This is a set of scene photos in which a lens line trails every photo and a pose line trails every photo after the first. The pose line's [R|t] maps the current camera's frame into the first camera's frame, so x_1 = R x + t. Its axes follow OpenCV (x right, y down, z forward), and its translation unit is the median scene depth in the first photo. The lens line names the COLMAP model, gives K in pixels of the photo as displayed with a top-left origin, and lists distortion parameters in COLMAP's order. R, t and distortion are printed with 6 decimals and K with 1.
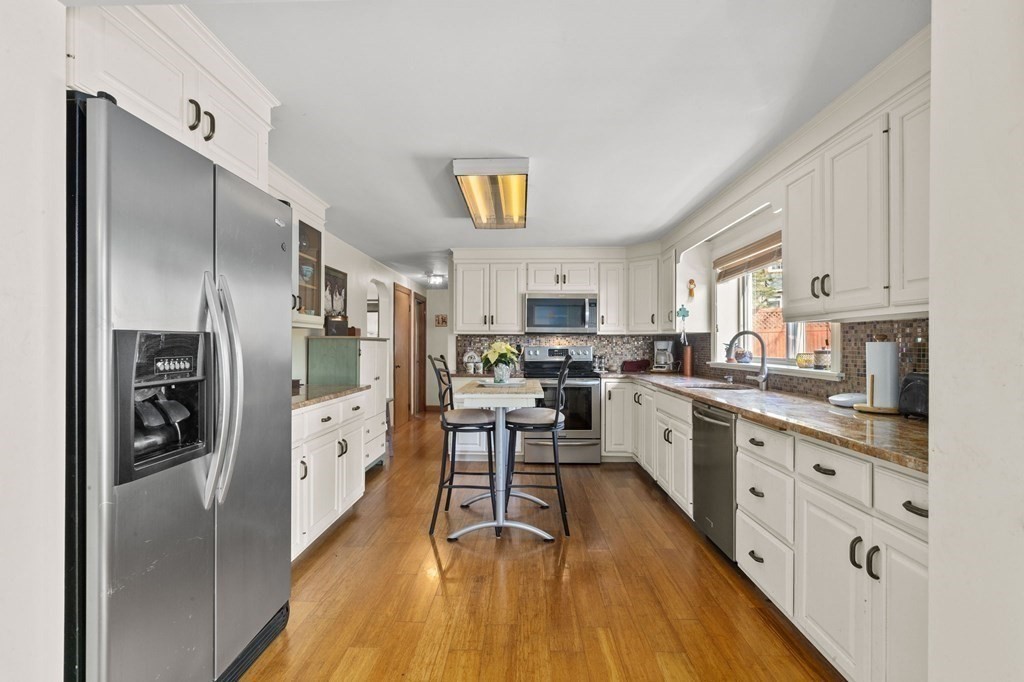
lens RADIAL K [[481.2, 0, 512.0], [0, 481.2, 341.0], [0, 0, 1]] dist [0.001906, -0.000166]
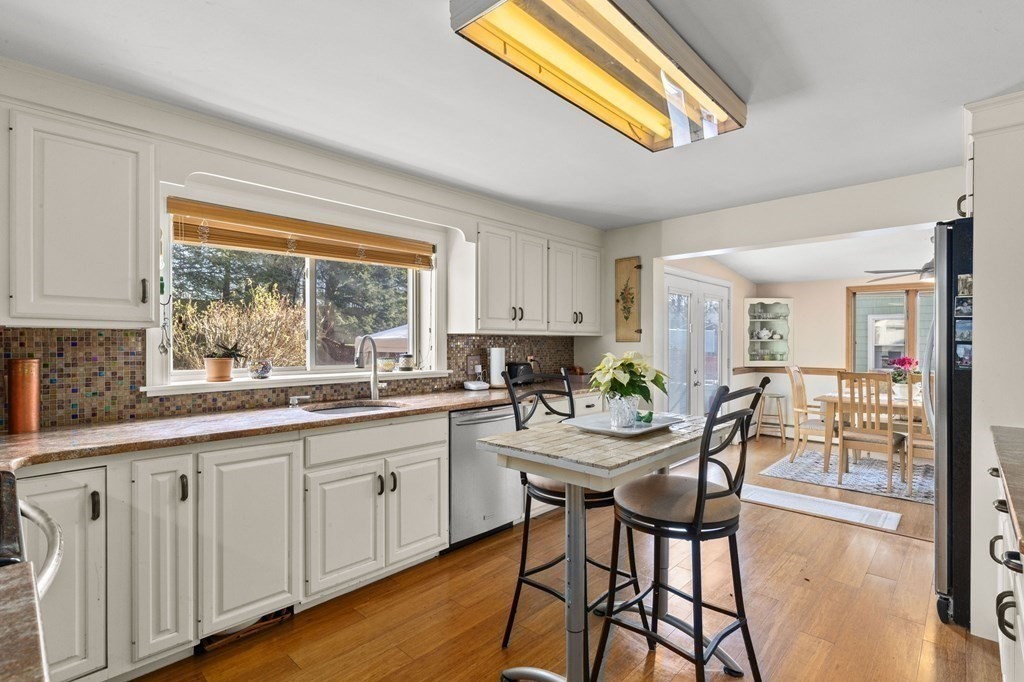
lens RADIAL K [[481.2, 0, 512.0], [0, 481.2, 341.0], [0, 0, 1]] dist [0.001906, -0.000166]
pose [[-0.741329, 0.000925, 0.671142, -0.188201], [-0.006176, 0.999947, -0.008200, -0.003257], [-0.671114, -0.010224, -0.741284, 0.950815]]
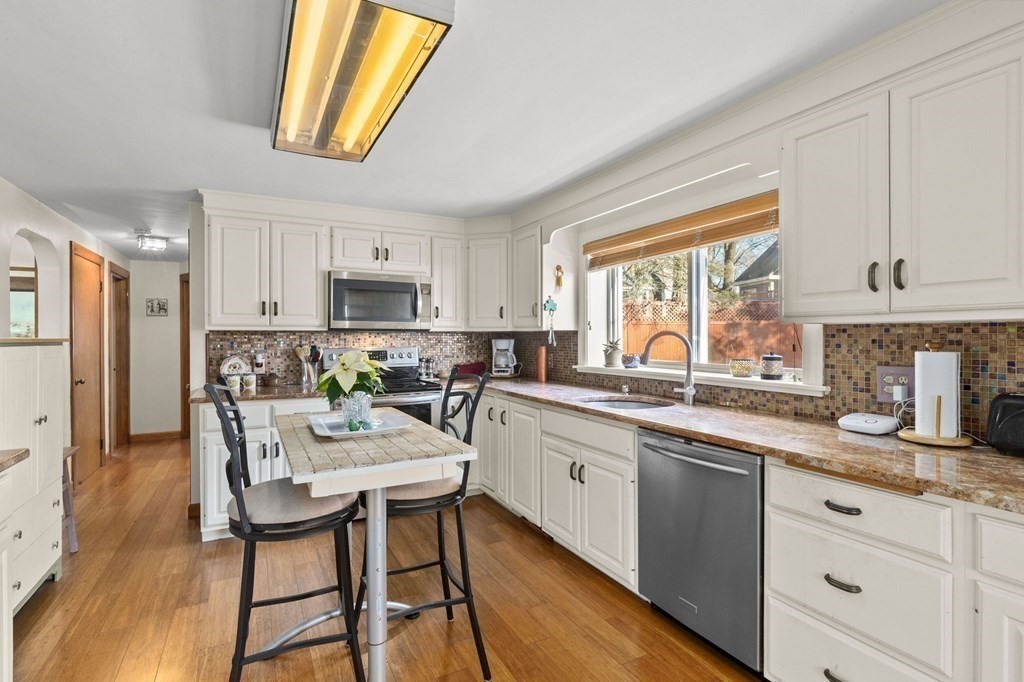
lens RADIAL K [[486.4, 0, 509.6], [0, 486.4, 336.6], [0, 0, 1]] dist [-0.000599, -0.000362]
pose [[0.870718, -0.003611, 0.491769, -0.089364], [-0.000450, 0.999967, 0.008140, -0.011783], [-0.491782, -0.007309, 0.870688, 0.274866]]
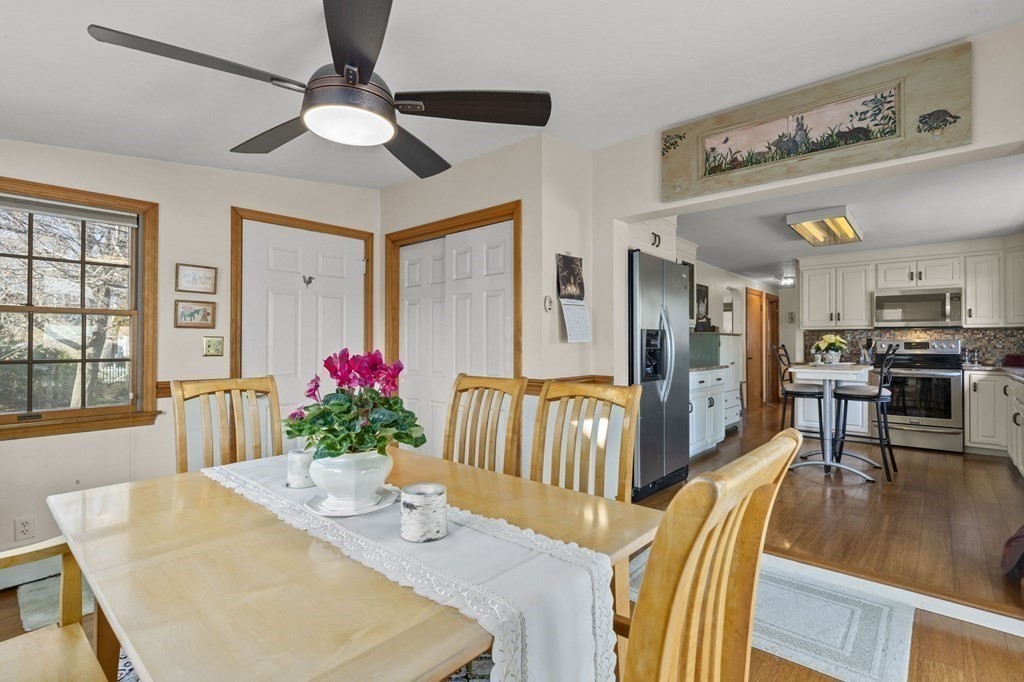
lens RADIAL K [[490.9, 0, 508.5], [0, 490.9, 336.5], [0, 0, 1]] dist [-0.001169, -0.000431]
pose [[0.768391, -0.007507, -0.639936, 0.102560], [0.003607, 0.999966, -0.007399, 0.009083], [0.639970, 0.003377, 0.768392, -0.401564]]
